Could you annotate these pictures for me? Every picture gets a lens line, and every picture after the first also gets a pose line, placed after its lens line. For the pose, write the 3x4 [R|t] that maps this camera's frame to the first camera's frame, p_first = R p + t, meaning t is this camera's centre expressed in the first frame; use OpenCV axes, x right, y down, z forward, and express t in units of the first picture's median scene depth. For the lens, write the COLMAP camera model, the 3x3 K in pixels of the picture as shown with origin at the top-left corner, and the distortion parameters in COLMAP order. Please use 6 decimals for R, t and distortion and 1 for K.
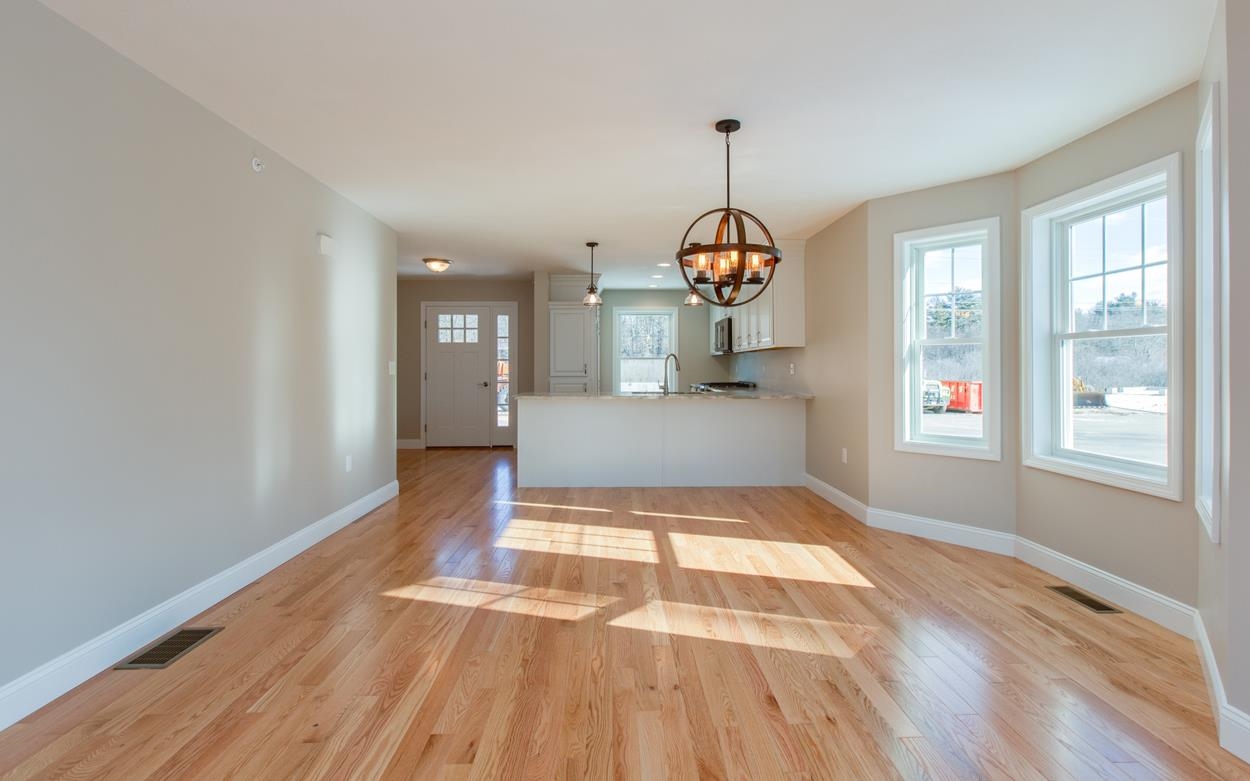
lens RADIAL K [[636.6, 0, 594.3], [0, 636.6, 364.6], [0, 0, 1]] dist [0.002733, -0.000163]
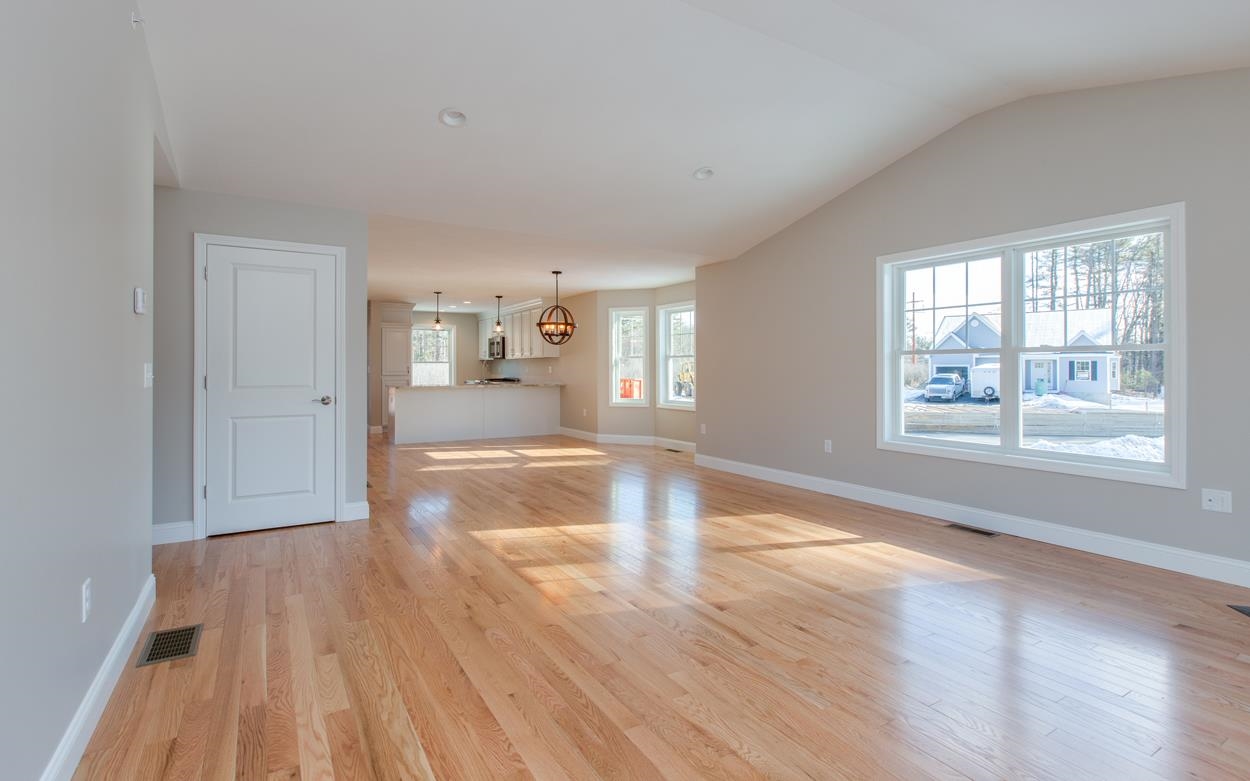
lens RADIAL K [[636.6, 0, 631.6], [0, 636.6, 375.7], [0, 0, 1]] dist [0.002733, -0.000163]
pose [[0.862314, -0.008330, 0.506305, -0.607325], [-0.000446, 0.999852, 0.017209, -0.010721], [-0.506373, -0.015066, 0.862183, -0.990886]]
